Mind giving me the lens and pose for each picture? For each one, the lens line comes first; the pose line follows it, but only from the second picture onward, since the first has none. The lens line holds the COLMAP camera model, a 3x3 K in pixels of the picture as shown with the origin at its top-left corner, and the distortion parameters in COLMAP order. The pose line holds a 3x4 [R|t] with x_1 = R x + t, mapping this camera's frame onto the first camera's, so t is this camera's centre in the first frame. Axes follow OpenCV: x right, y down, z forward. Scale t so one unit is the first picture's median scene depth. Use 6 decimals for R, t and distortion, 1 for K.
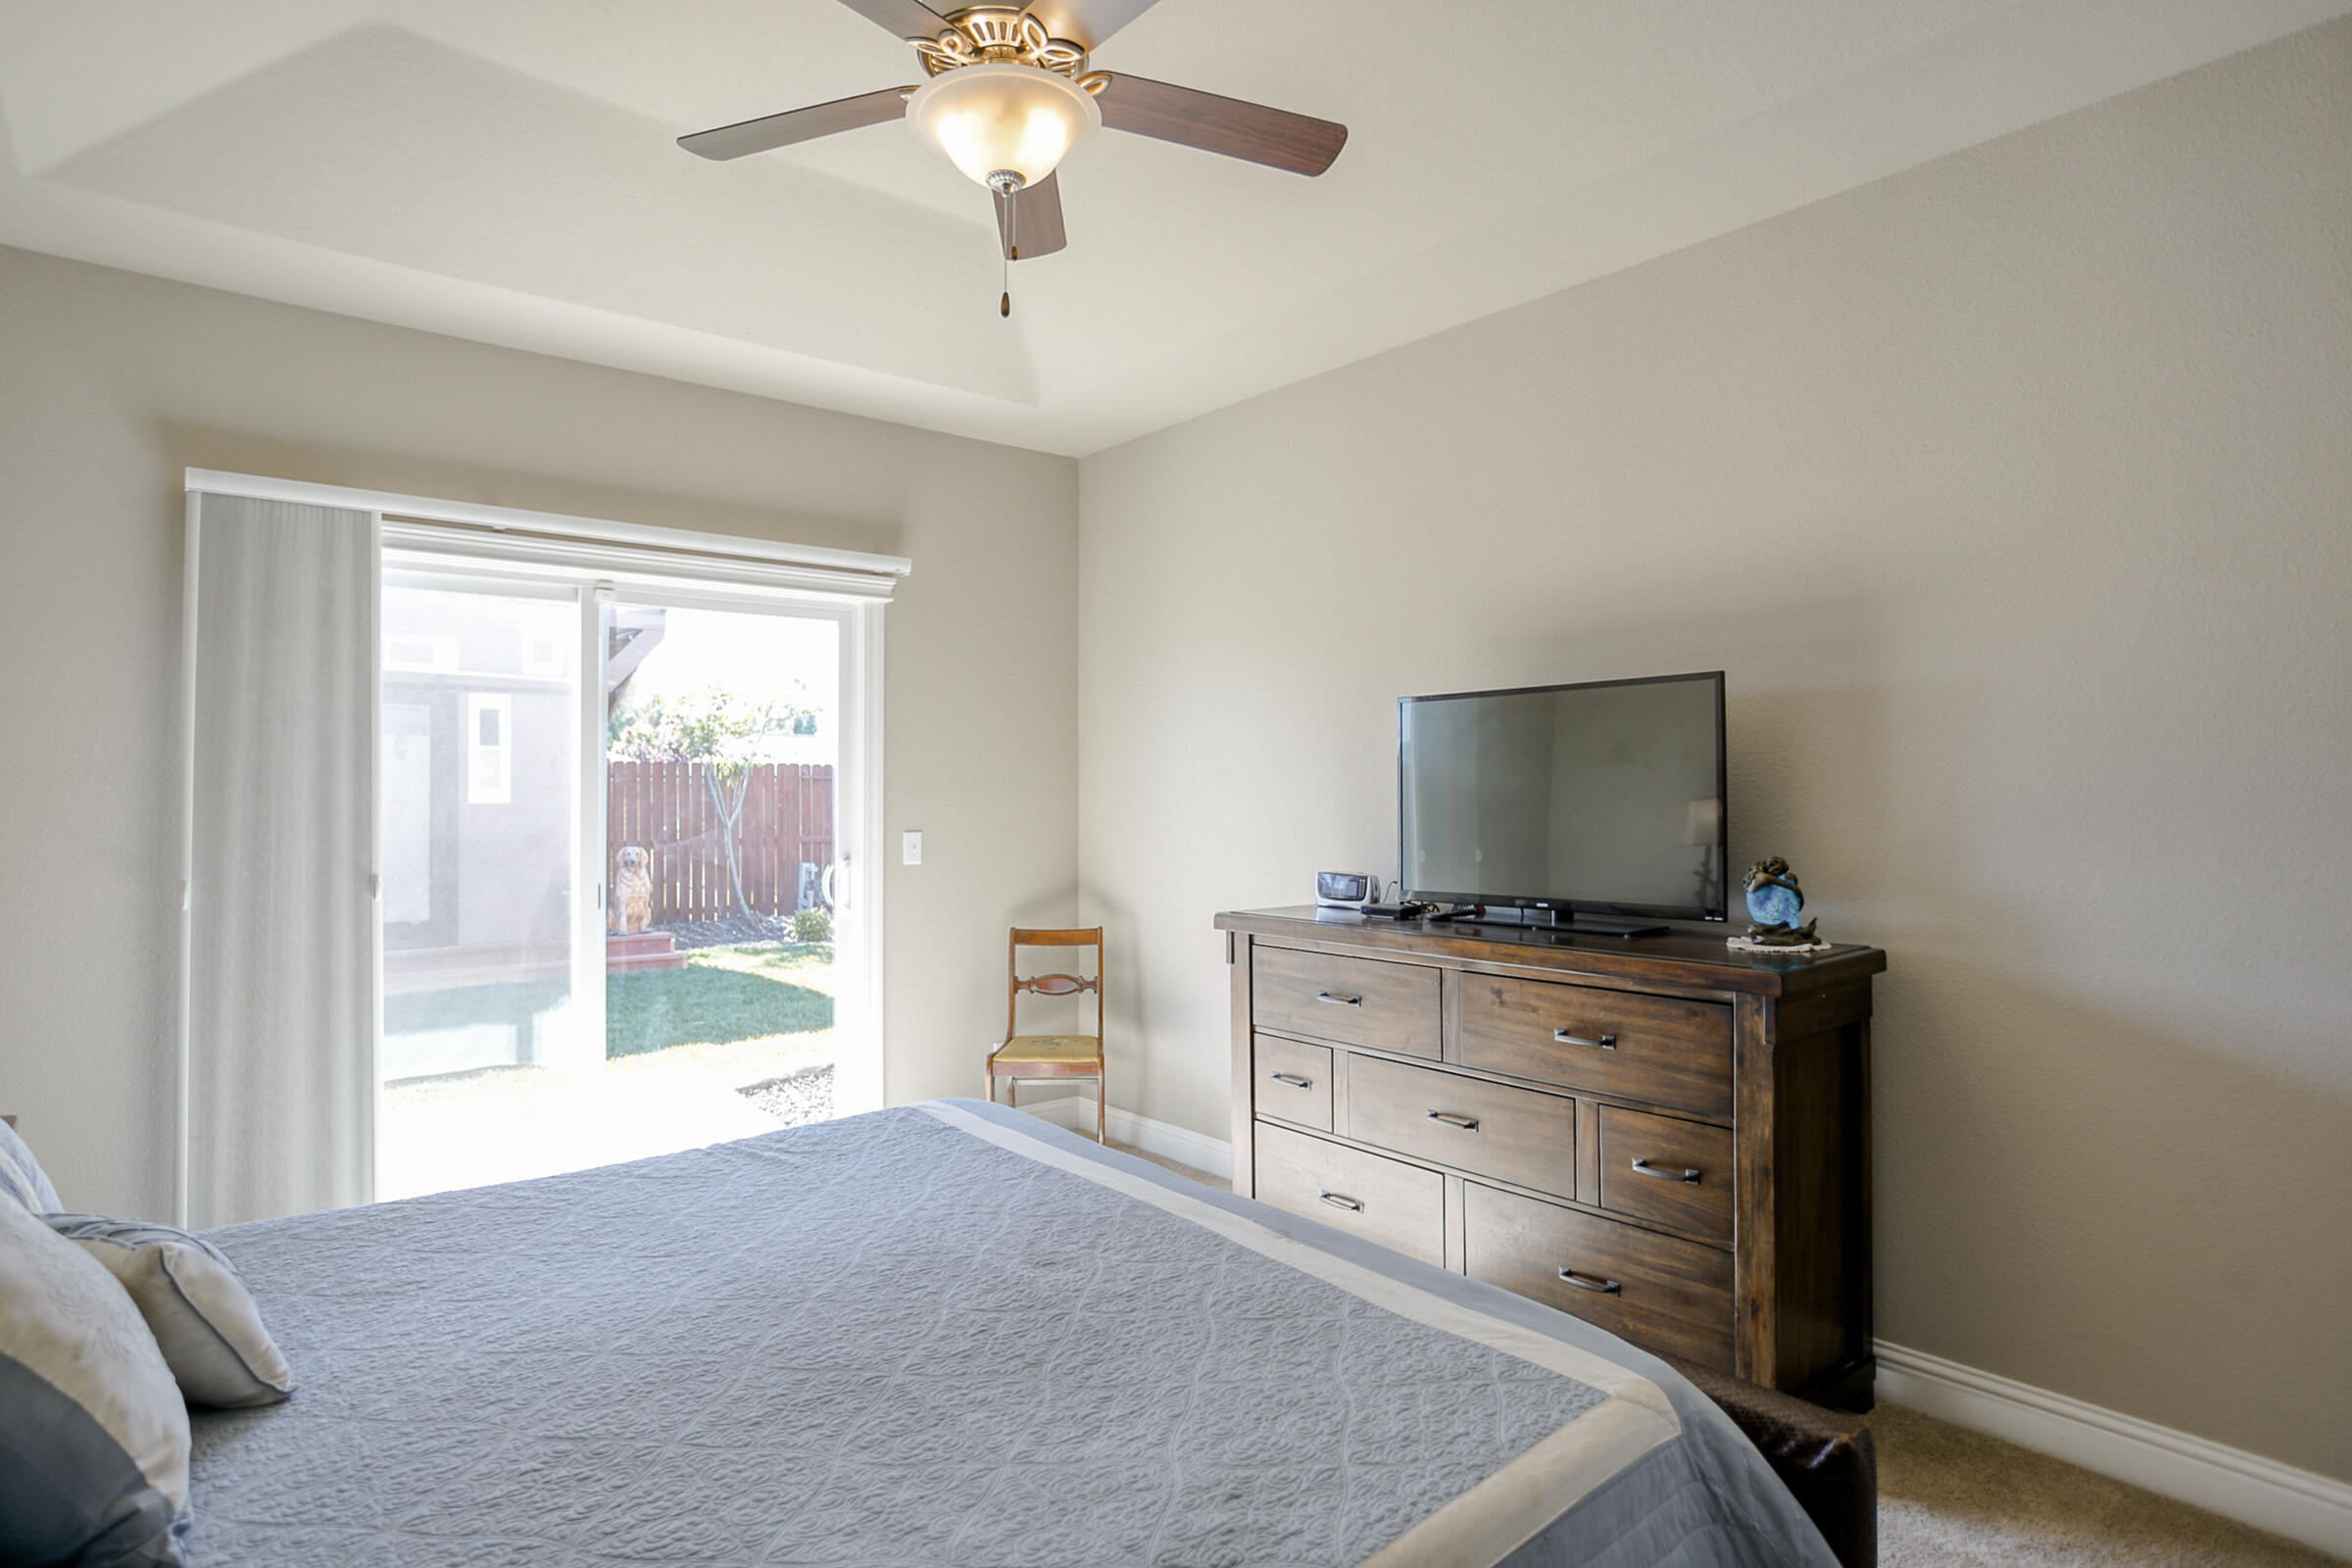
lens RADIAL K [[1205.0, 0, 1165.5], [0, 1205.0, 780.5], [0, 0, 1]] dist [-0.044243, 0.017843]
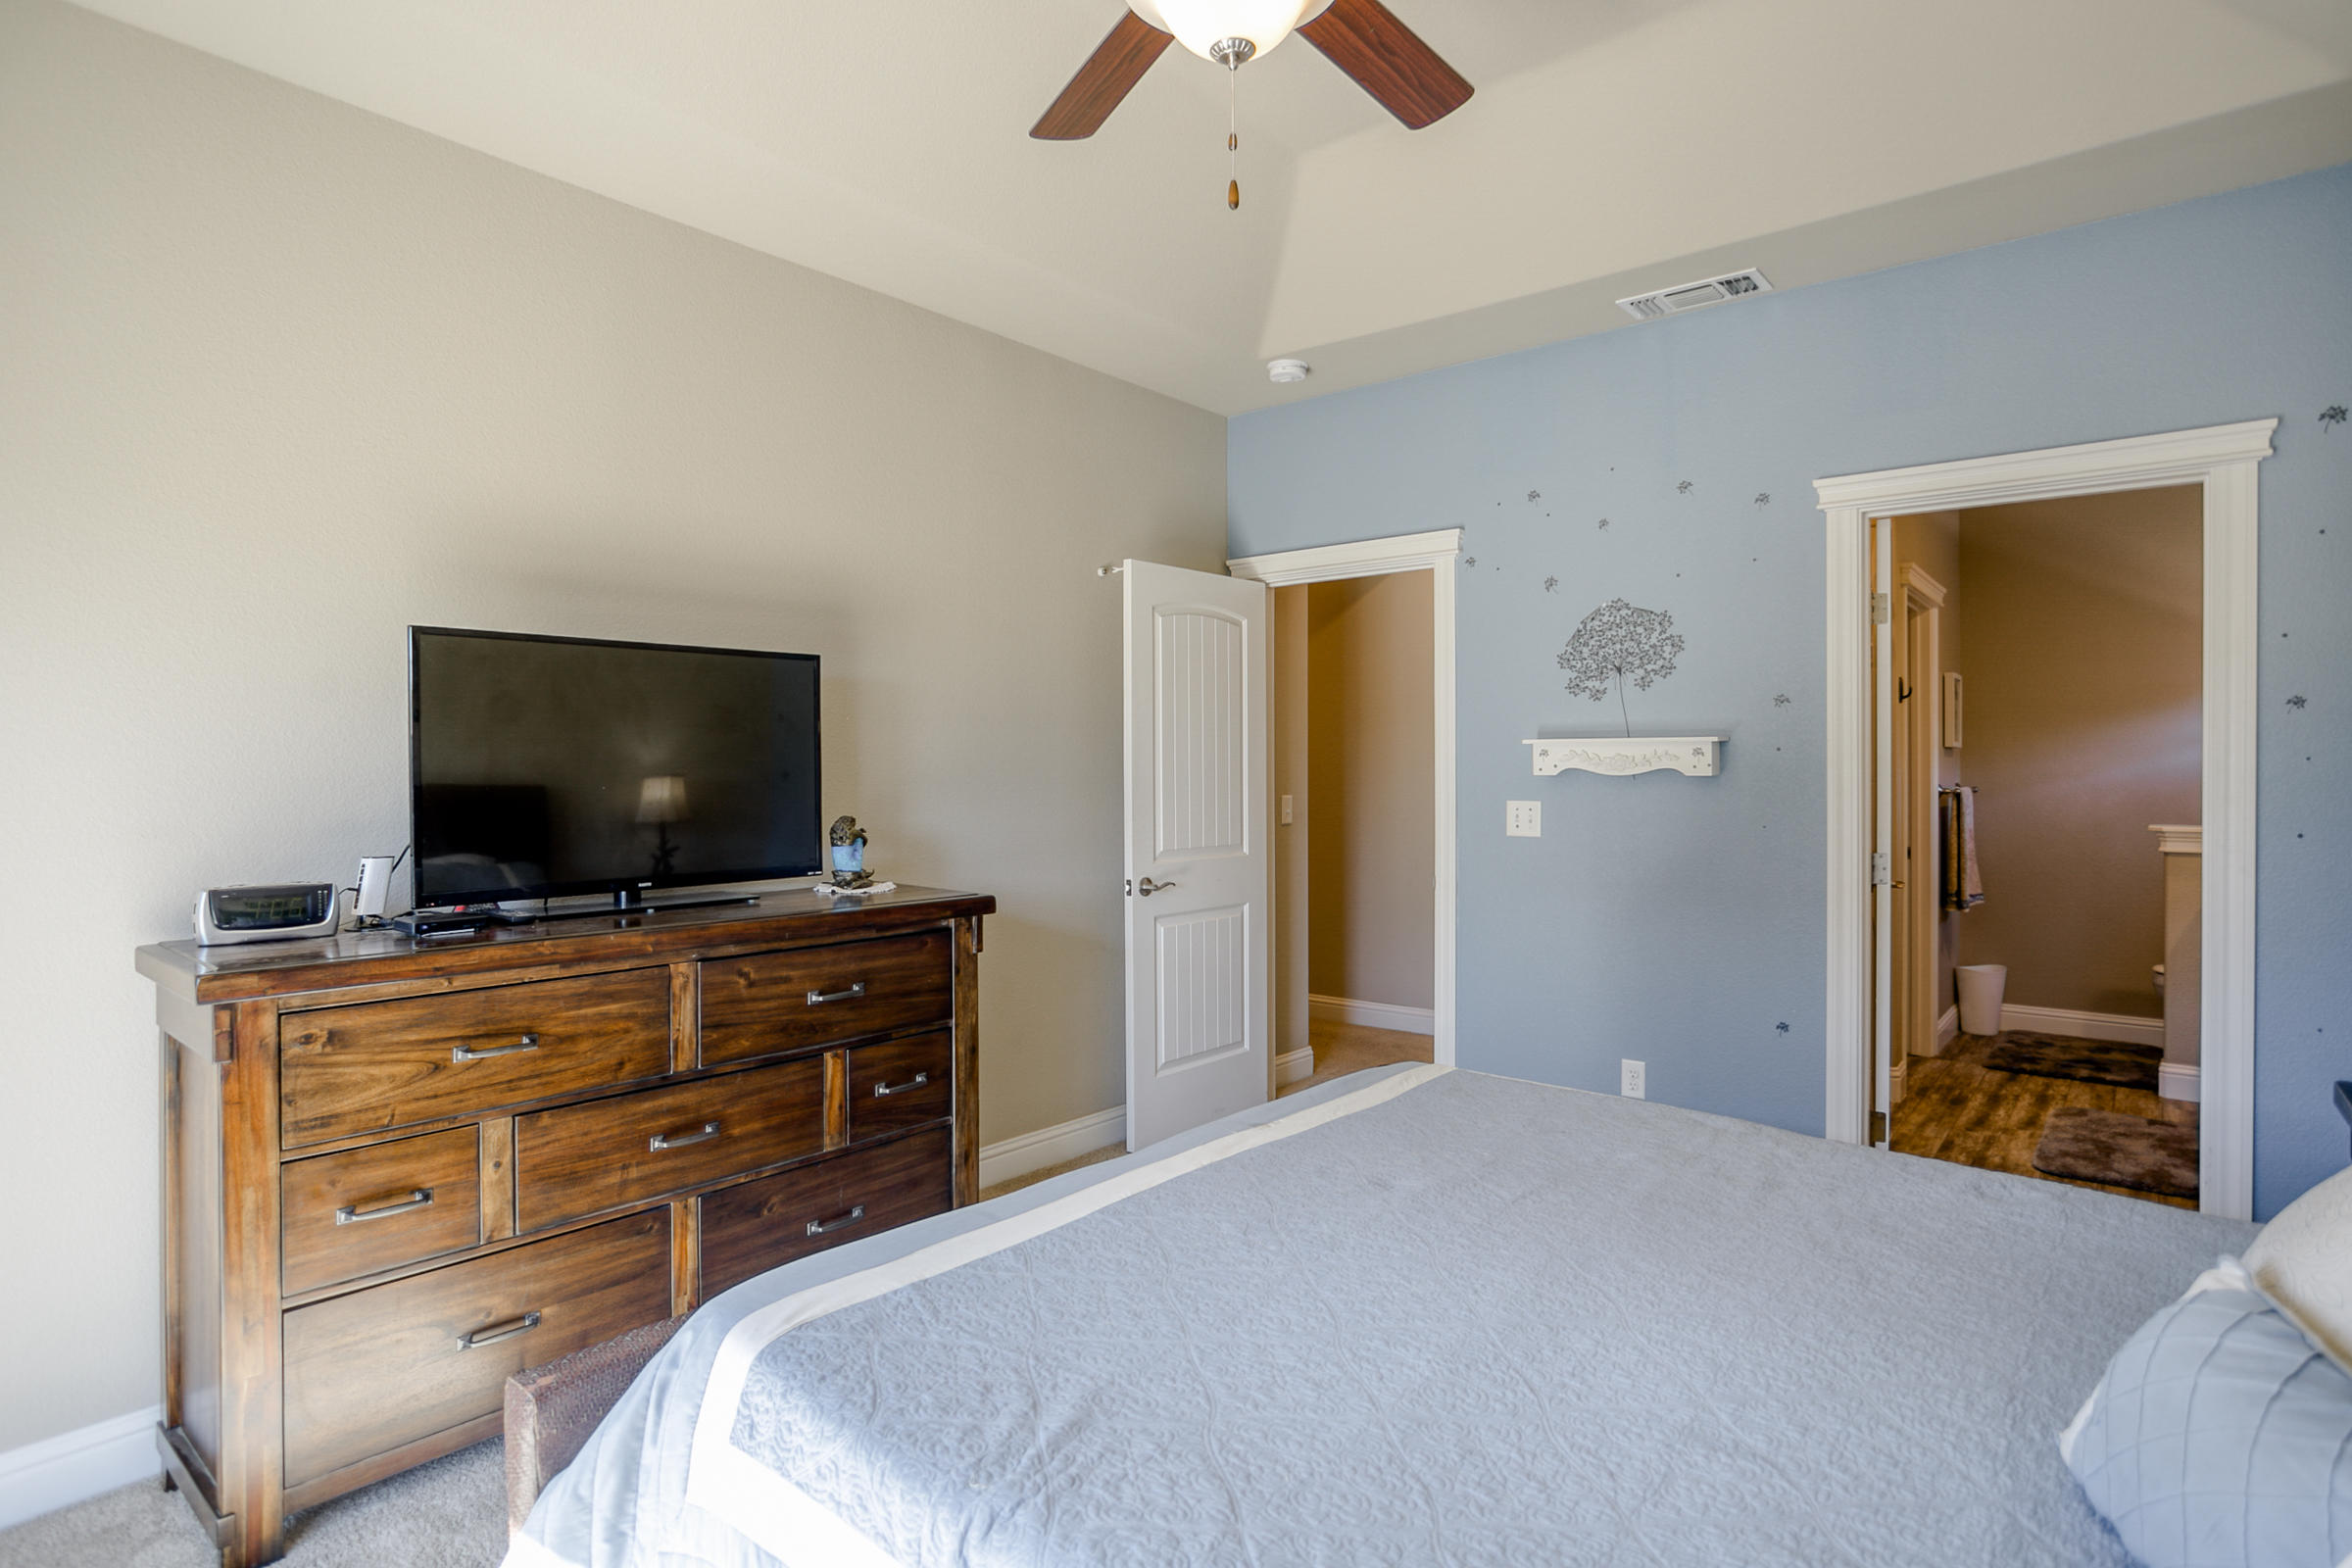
lens RADIAL K [[1205.0, 0, 1173.5], [0, 1205.0, 767.8], [0, 0, 1]] dist [-0.044243, 0.017843]
pose [[-0.160611, -0.002792, 0.987014, -0.818195], [-0.016465, 0.999864, 0.000149, 0.011301], [-0.986880, -0.016228, -0.160636, 0.962835]]
